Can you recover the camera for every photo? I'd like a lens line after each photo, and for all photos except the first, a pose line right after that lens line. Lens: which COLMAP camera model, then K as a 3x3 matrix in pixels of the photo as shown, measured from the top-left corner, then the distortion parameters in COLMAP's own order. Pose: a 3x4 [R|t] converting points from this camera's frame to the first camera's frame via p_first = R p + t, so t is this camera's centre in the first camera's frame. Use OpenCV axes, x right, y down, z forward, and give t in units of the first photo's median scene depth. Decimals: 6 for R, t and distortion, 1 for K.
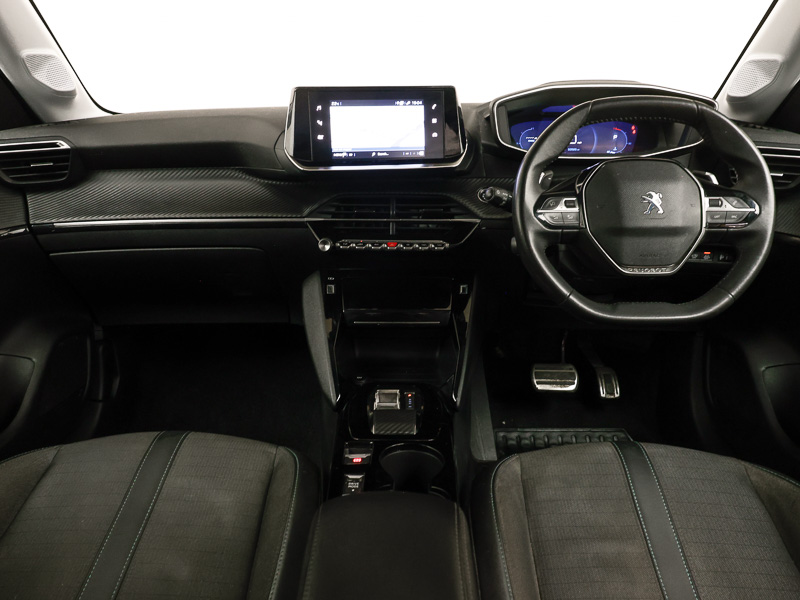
lens RADIAL K [[609.2, 0, 400.0], [0, 609.2, 300.0], [0, 0, 1]] dist [-0.008318, -0.001207]
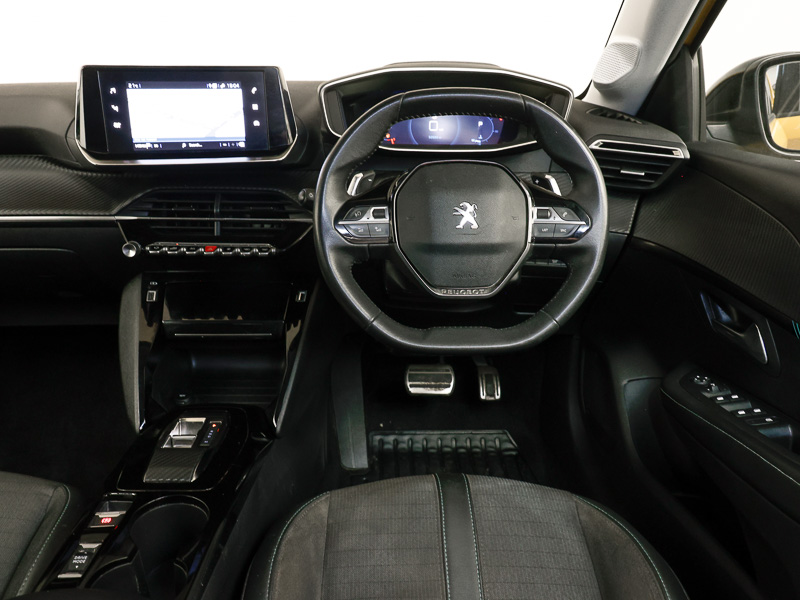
lens RADIAL K [[609.2, 0, 400.0], [0, 609.2, 300.0], [0, 0, 1]] dist [-0.008318, -0.001207]
pose [[0.998569, -0.000981, 0.053471, 0.219620], [-0.002397, 0.998006, 0.063073, -0.075316], [-0.053426, -0.063111, 0.996576, 0.106400]]
